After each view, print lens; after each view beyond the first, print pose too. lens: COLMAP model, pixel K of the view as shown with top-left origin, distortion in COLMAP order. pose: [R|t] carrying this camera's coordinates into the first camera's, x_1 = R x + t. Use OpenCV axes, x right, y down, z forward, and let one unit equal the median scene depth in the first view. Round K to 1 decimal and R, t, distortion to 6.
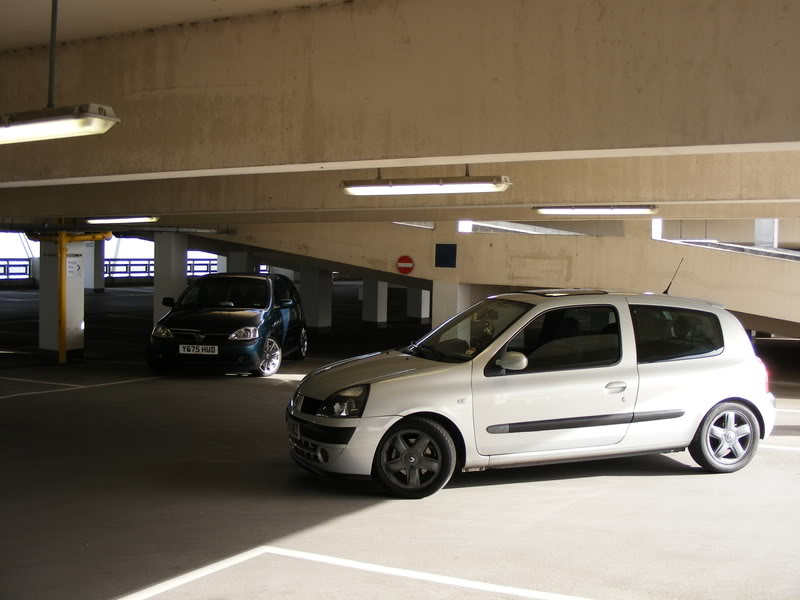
lens RADIAL K [[1042.1, 0, 400.0], [0, 1042.1, 300.0], [0, 0, 1]] dist [-0.150906, 0.062913]
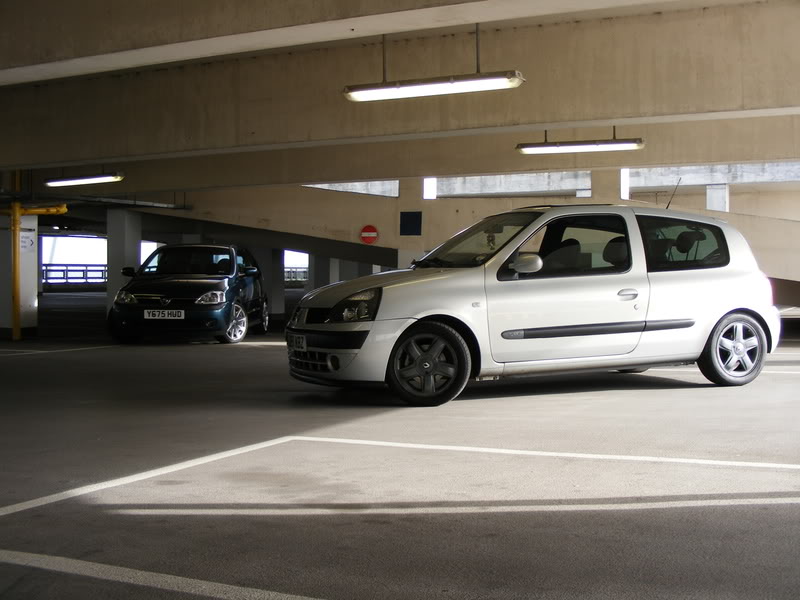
lens RADIAL K [[1042.1, 0, 400.0], [0, 1042.1, 300.0], [0, 0, 1]] dist [-0.150906, 0.062913]
pose [[0.997604, -0.013560, 0.067847, -0.070541], [0.014958, 0.999685, -0.020134, 0.101842], [-0.067553, 0.021101, 0.997493, 0.034422]]
